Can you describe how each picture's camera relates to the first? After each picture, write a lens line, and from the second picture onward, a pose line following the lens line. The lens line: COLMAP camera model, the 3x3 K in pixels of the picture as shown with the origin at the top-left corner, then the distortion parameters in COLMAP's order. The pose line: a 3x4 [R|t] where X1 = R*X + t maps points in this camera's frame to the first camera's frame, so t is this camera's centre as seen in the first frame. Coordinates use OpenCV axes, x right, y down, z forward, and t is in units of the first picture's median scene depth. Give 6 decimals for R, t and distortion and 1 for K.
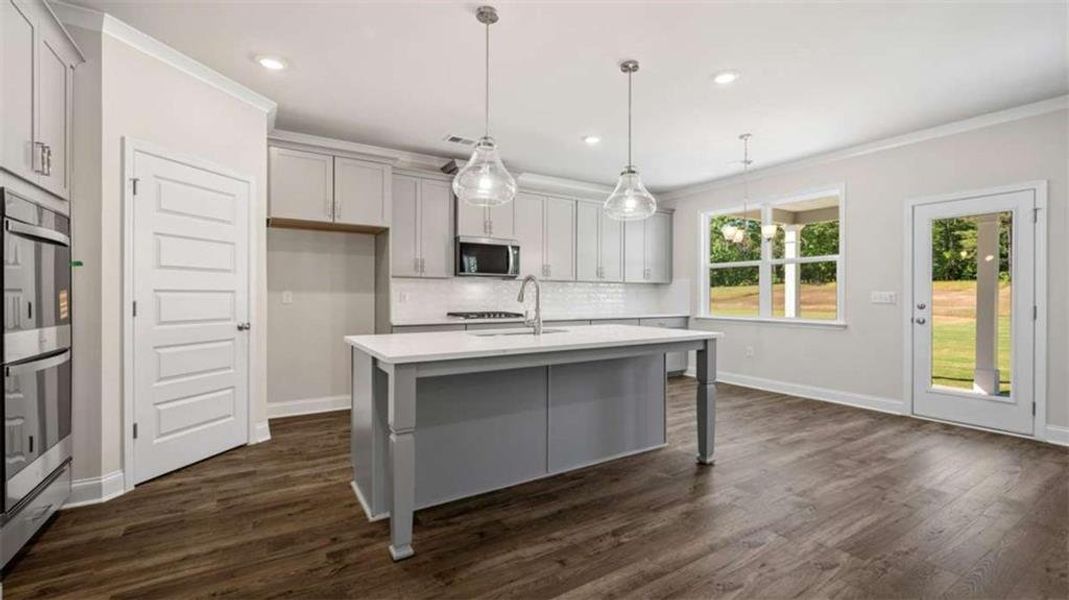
lens RADIAL K [[451.8, 0, 539.0], [0, 451.8, 296.9], [0, 0, 1]] dist [-0.001586, -0.000266]
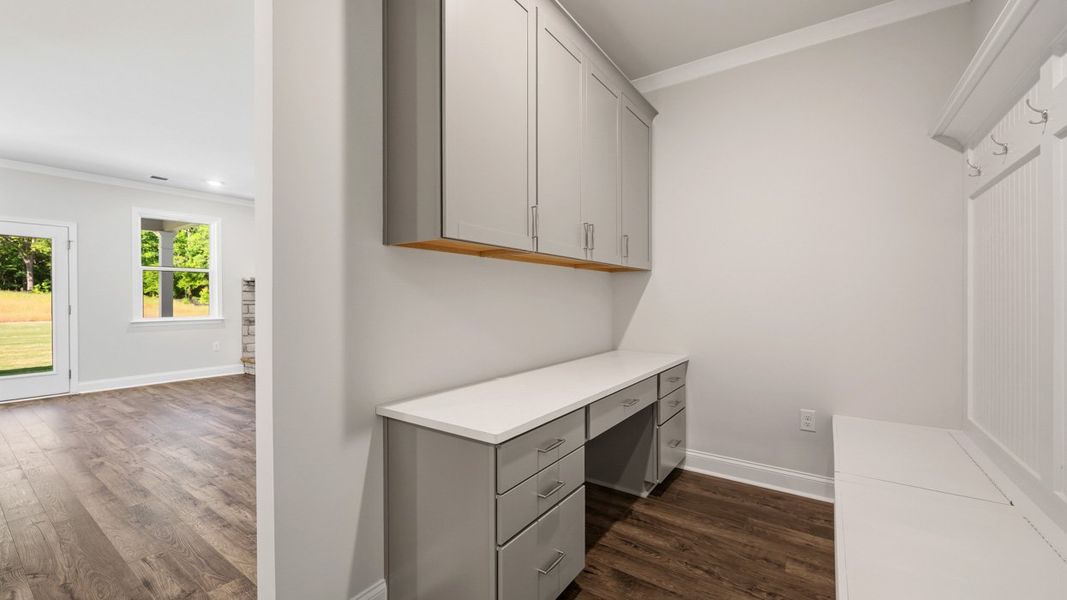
lens RADIAL K [[421.7, 0, 536.0], [0, 421.7, 304.0], [0, 0, 1]] dist [-0.001385, -0.000270]
pose [[-0.390613, -0.010660, 0.920493, -0.839402], [0.001421, 0.999925, 0.012183, 0.000363], [-0.920554, 0.006067, -0.390568, 0.126103]]
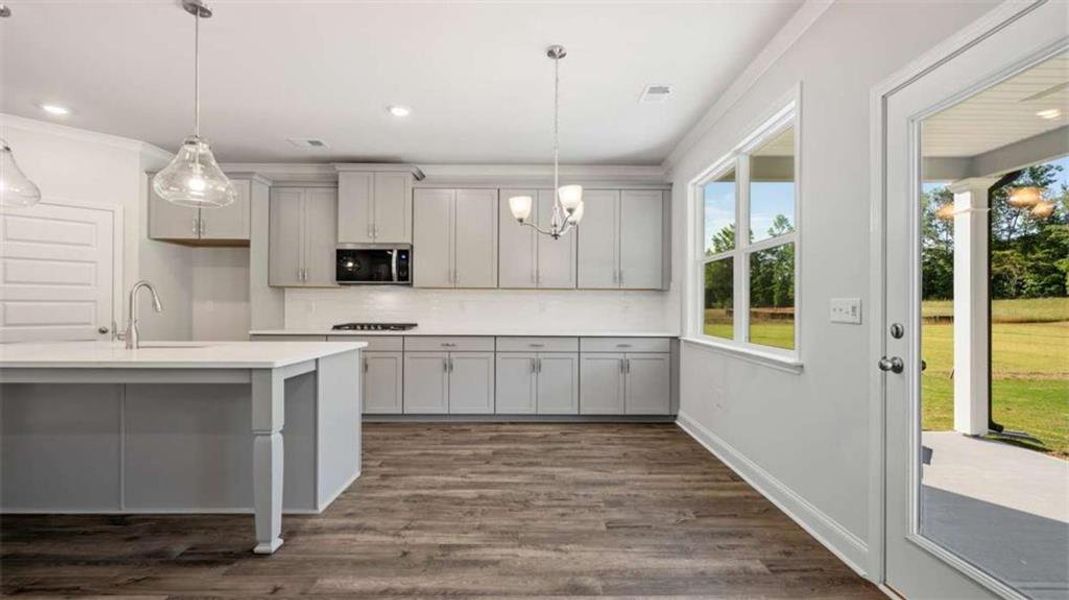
lens RADIAL K [[457.9, 0, 537.9], [0, 457.9, 303.5], [0, 0, 1]] dist [0.000125, -0.000107]
pose [[0.847190, -0.001916, -0.531287, 0.977865], [-0.004308, 0.999936, -0.010476, 0.001947], [0.531273, 0.011164, 0.847127, 0.572149]]
